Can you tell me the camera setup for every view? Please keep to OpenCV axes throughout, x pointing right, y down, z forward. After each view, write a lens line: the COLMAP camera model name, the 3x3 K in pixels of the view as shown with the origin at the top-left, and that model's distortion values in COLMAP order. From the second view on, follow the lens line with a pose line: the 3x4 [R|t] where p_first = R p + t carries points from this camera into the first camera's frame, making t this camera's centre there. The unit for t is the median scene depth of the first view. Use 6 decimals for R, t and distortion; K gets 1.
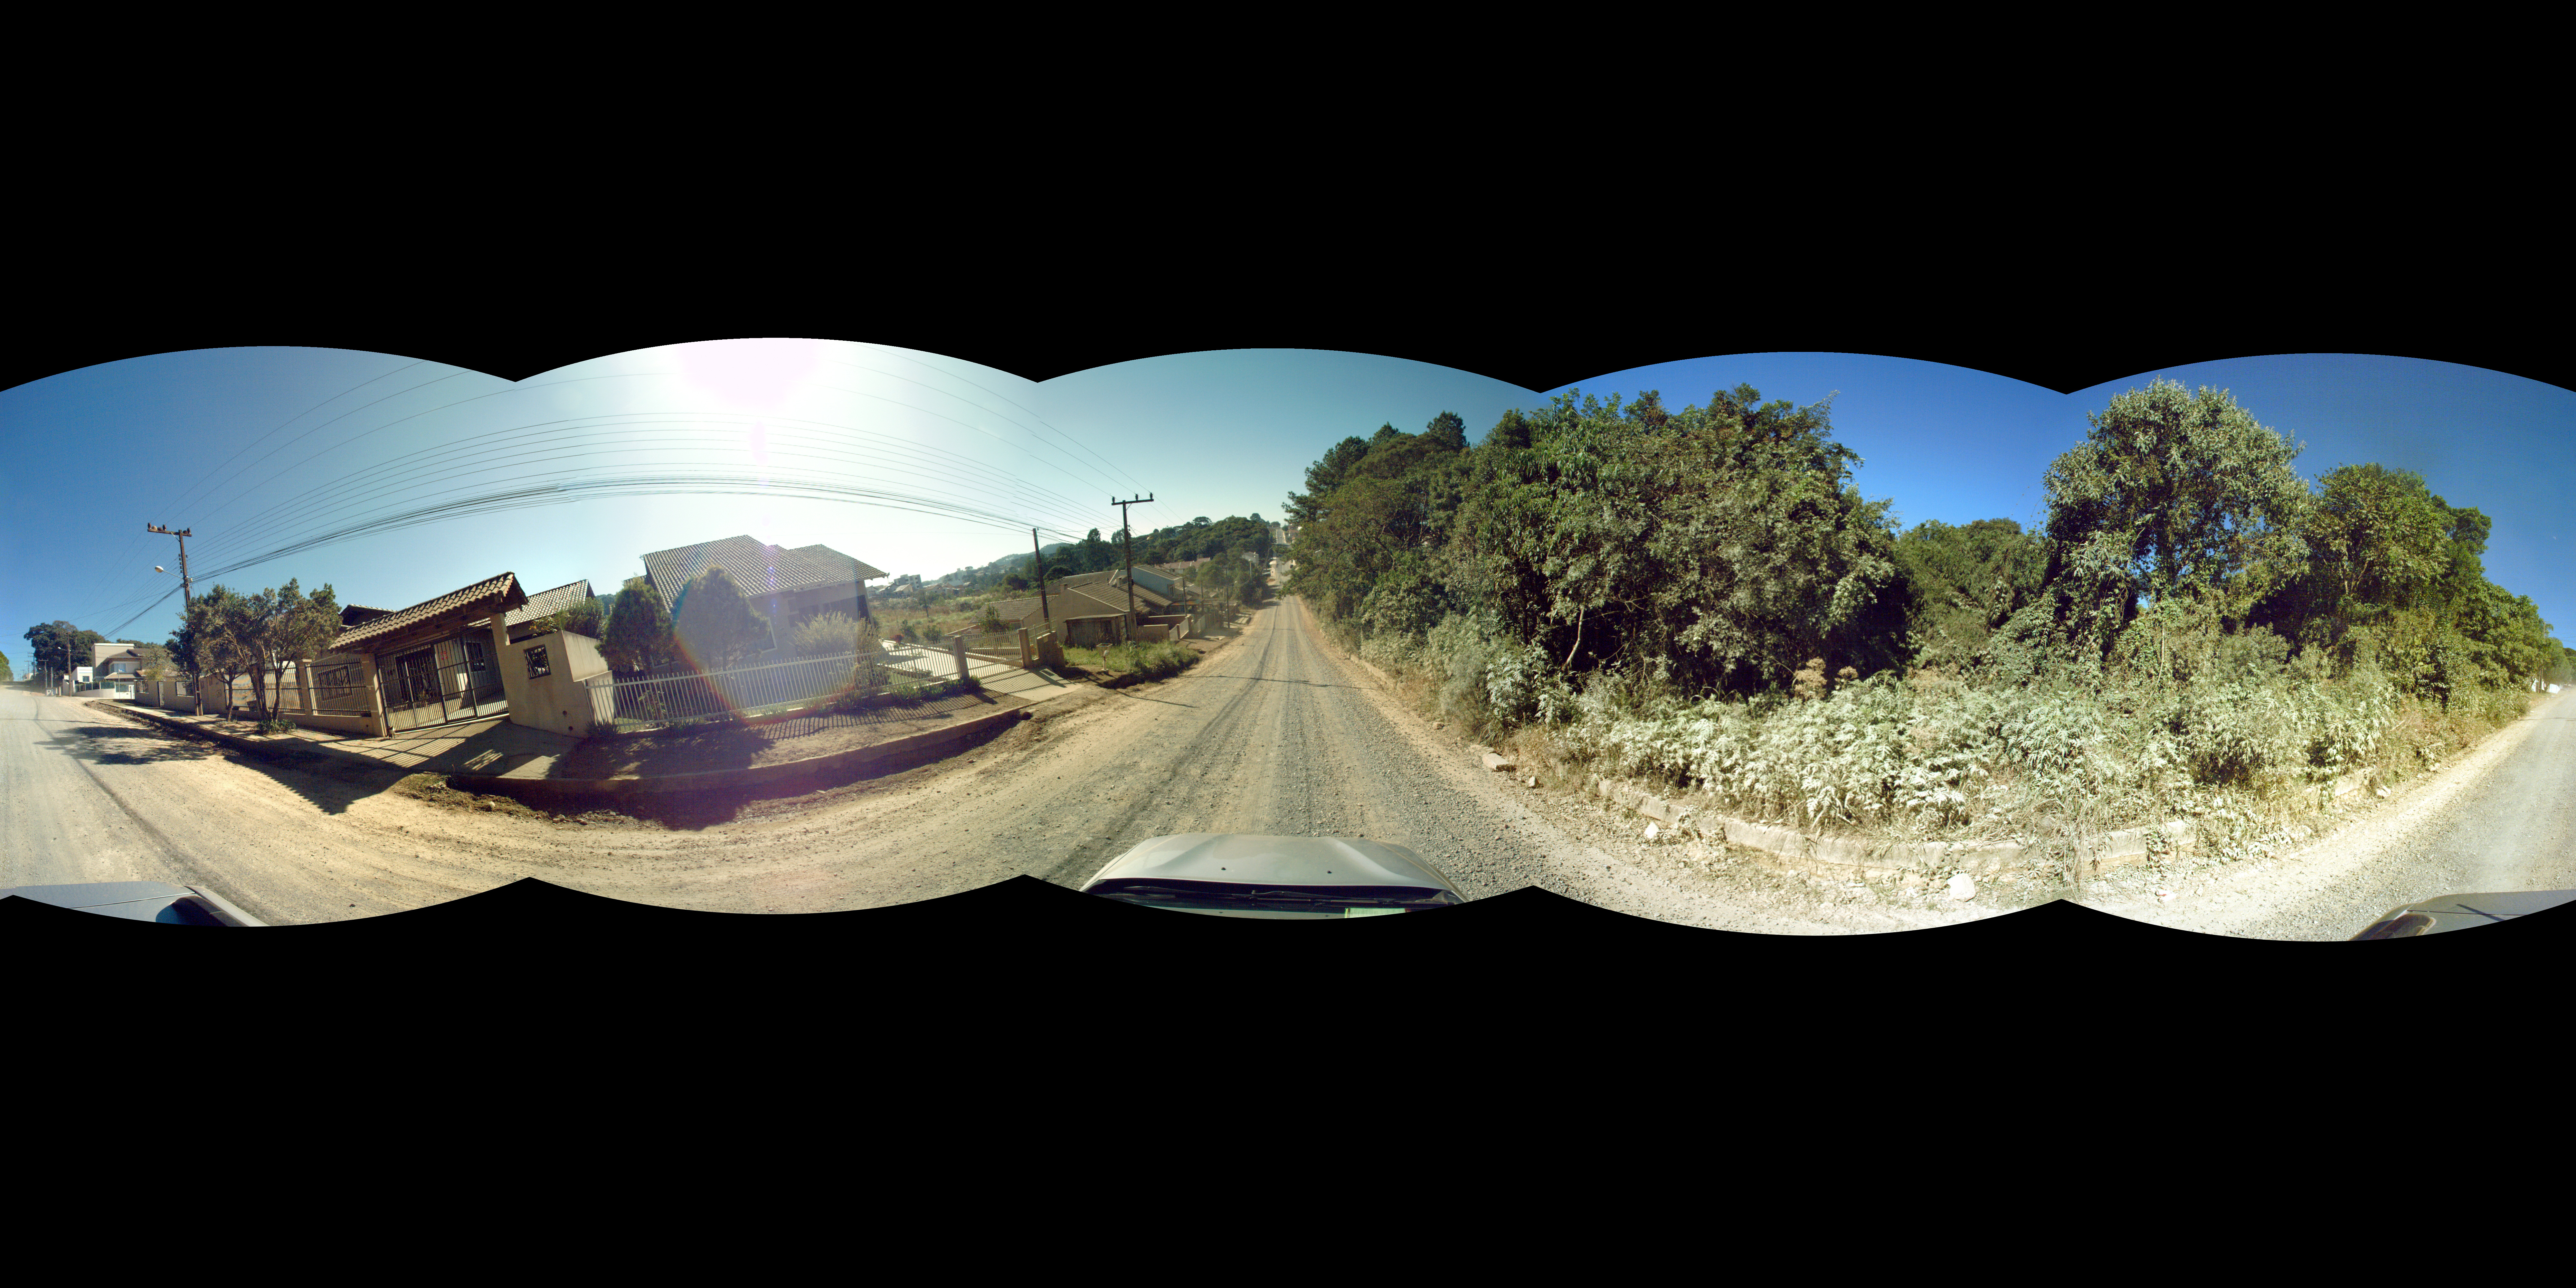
lens RADIAL K [[5127.5, 0, 1283.8], [0, 5127.5, 644.8], [0, 0, 1]] dist [0.382454, -0.053793]
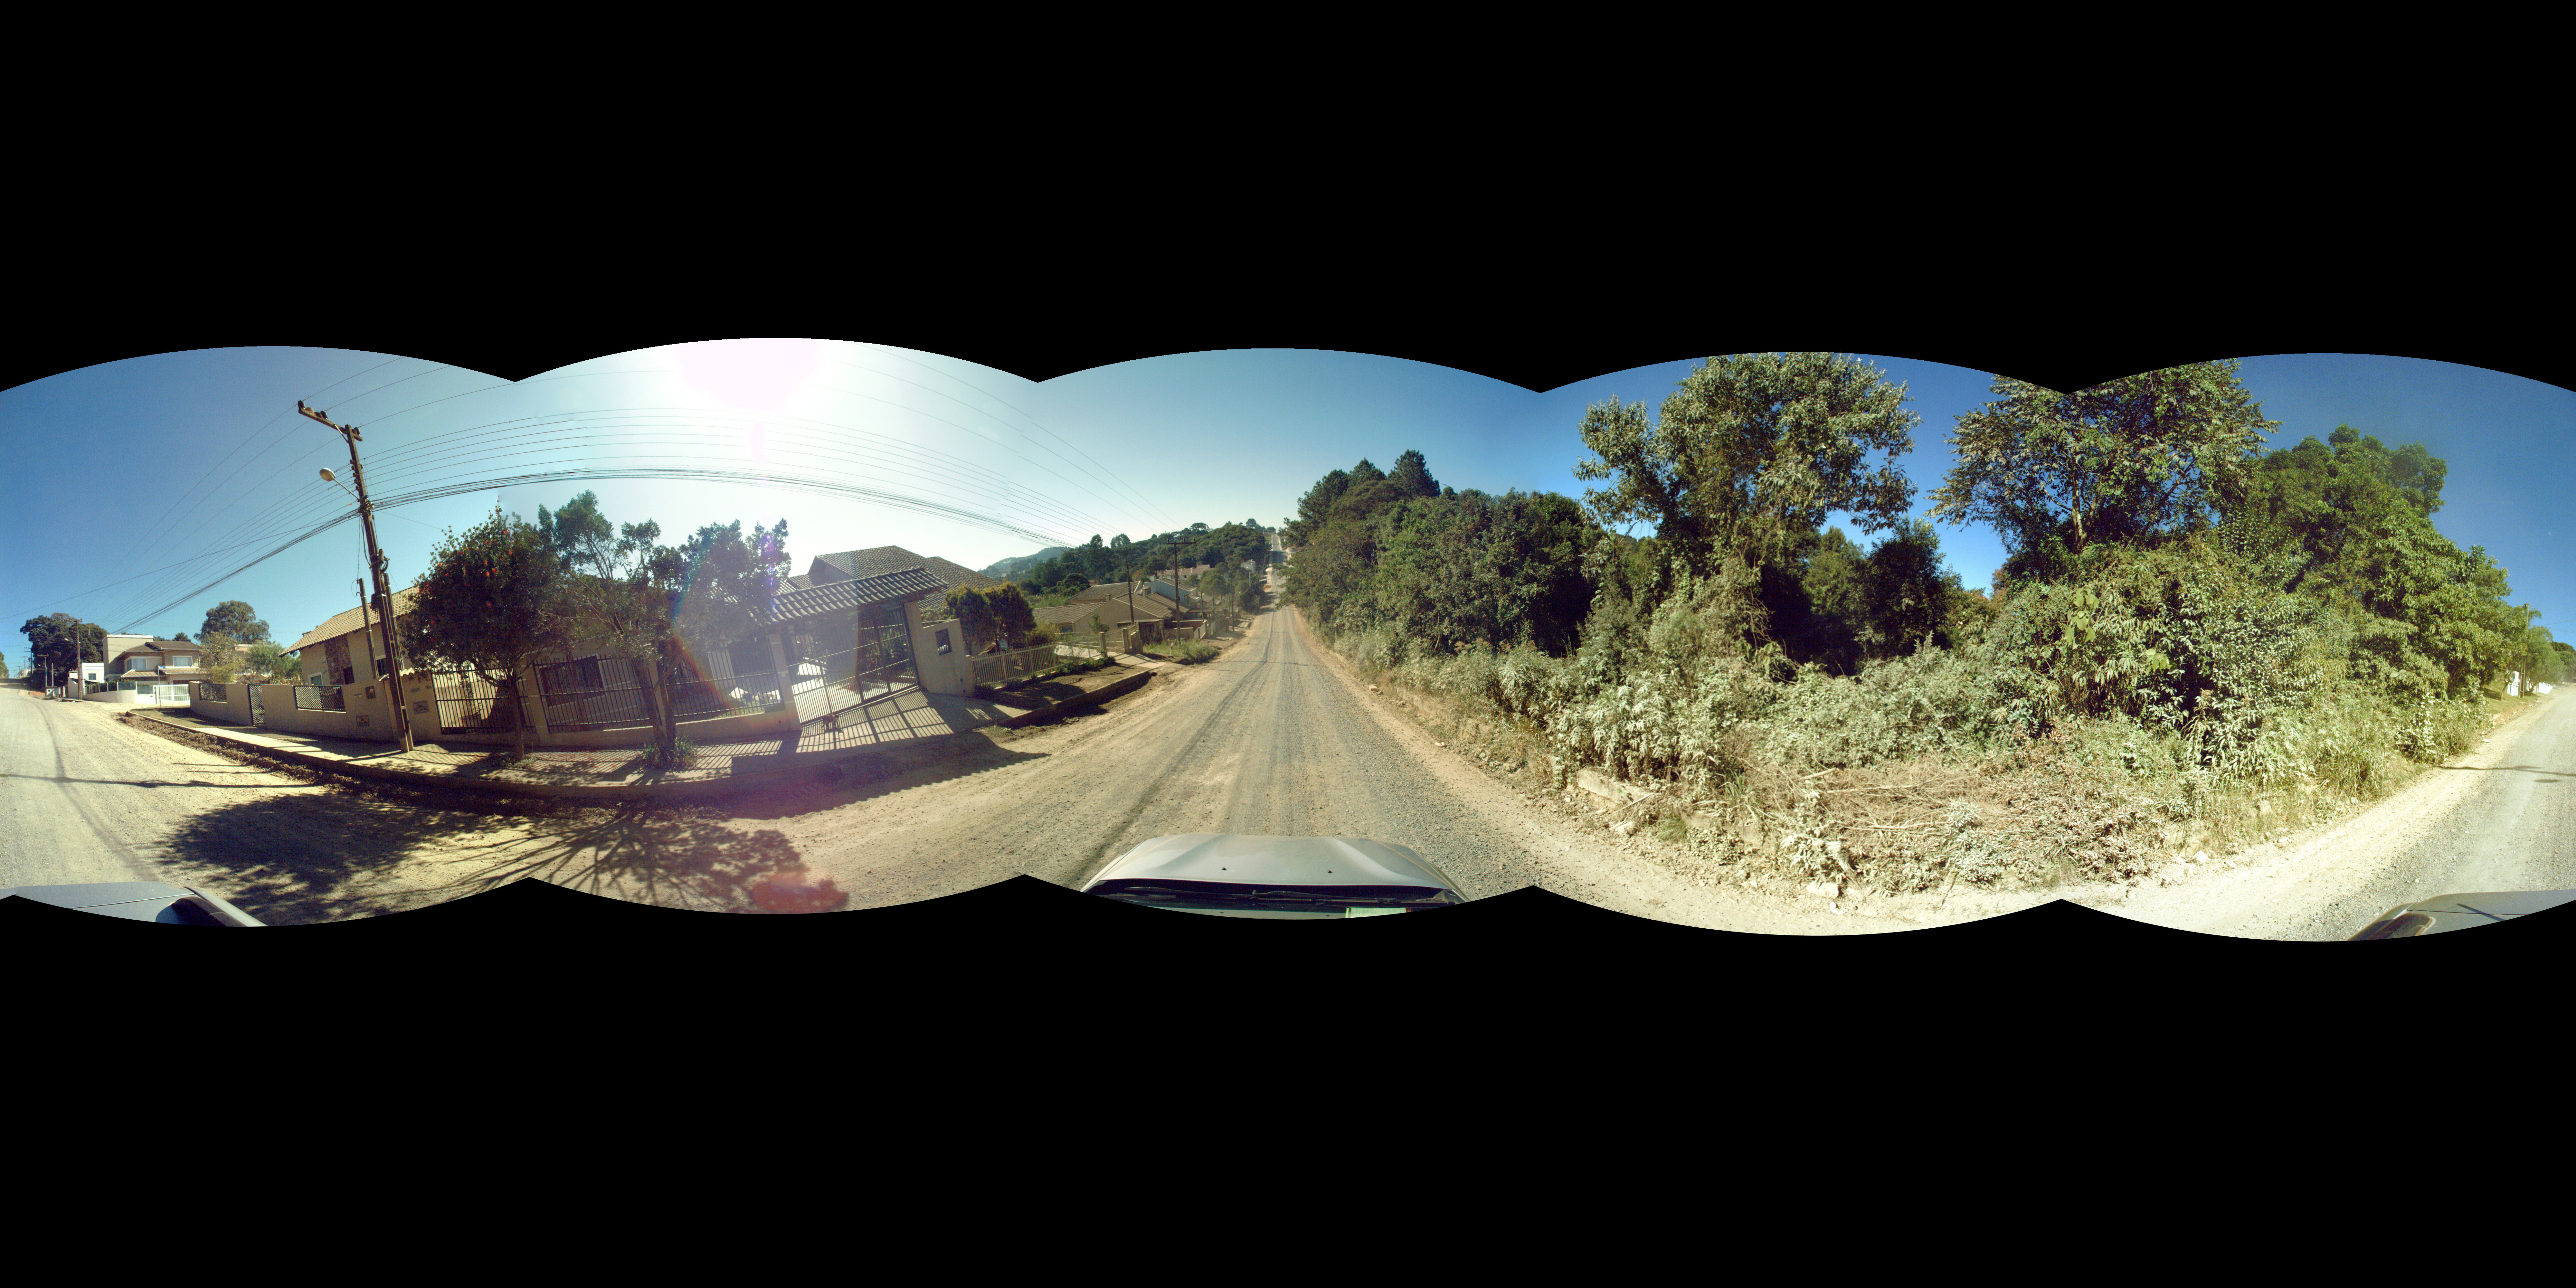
lens RADIAL K [[5721.2, 0, 1293.1], [0, 5721.2, 641.2], [0, 0, 1]] dist [0.474417, -0.267951]
pose [[0.999999, -0.000264, 0.001261, 0.000311], [0.000265, 1.000000, -0.000832, 0.000260], [-0.001261, 0.000832, 0.999999, -0.118944]]
